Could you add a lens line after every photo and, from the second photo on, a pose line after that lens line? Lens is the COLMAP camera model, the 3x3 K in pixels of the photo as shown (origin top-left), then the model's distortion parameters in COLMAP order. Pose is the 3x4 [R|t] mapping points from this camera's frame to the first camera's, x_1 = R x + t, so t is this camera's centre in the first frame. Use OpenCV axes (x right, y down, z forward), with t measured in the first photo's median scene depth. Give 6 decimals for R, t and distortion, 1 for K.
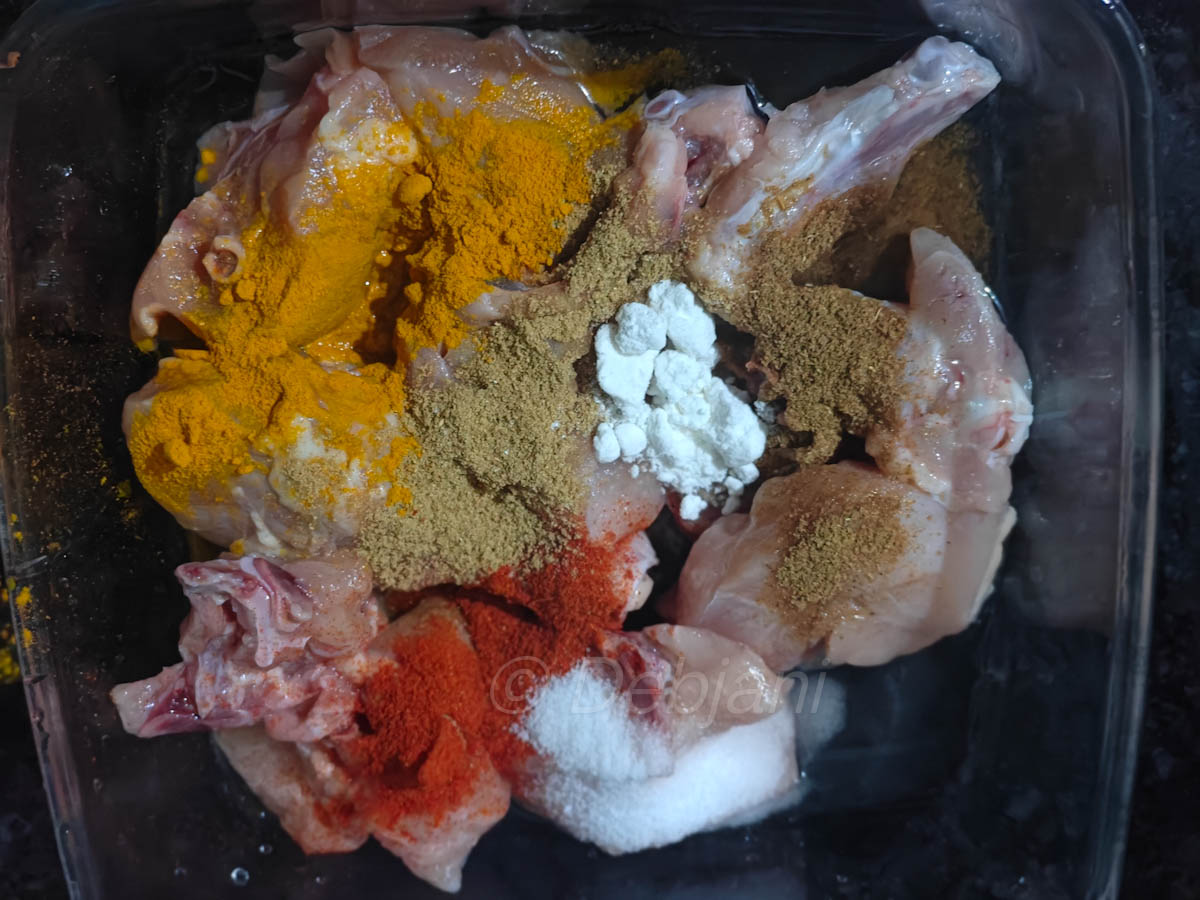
lens RADIAL K [[1850.9, 0, 601.2], [0, 1850.9, 446.7], [0, 0, 1]] dist [0.011327, -0.074441]
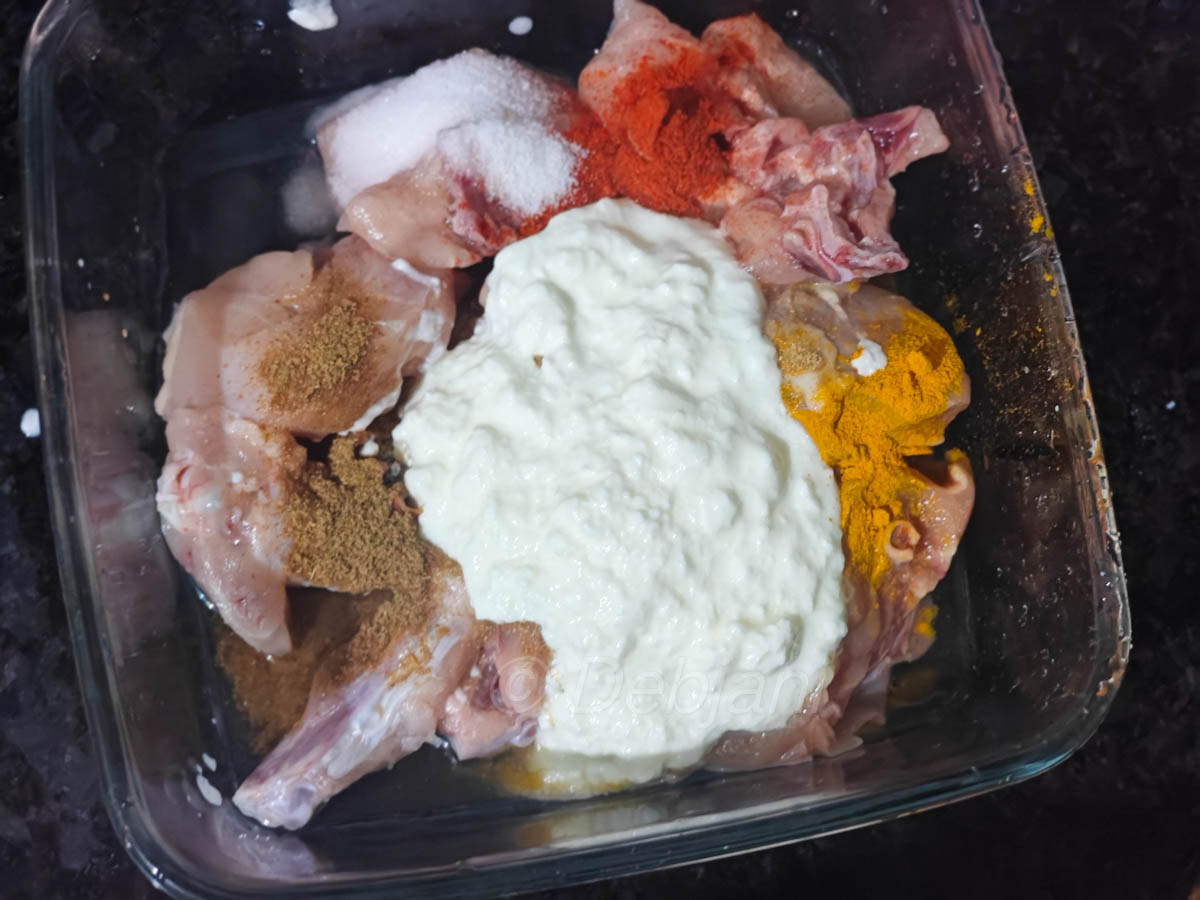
lens RADIAL K [[1850.9, 0, 601.2], [0, 1850.9, 446.7], [0, 0, 1]] dist [0.011327, -0.074441]
pose [[-0.988737, 0.135486, -0.063579, 0.039374], [-0.132974, -0.990220, -0.042220, 0.026765], [-0.068677, -0.033290, 0.997083, -0.107931]]
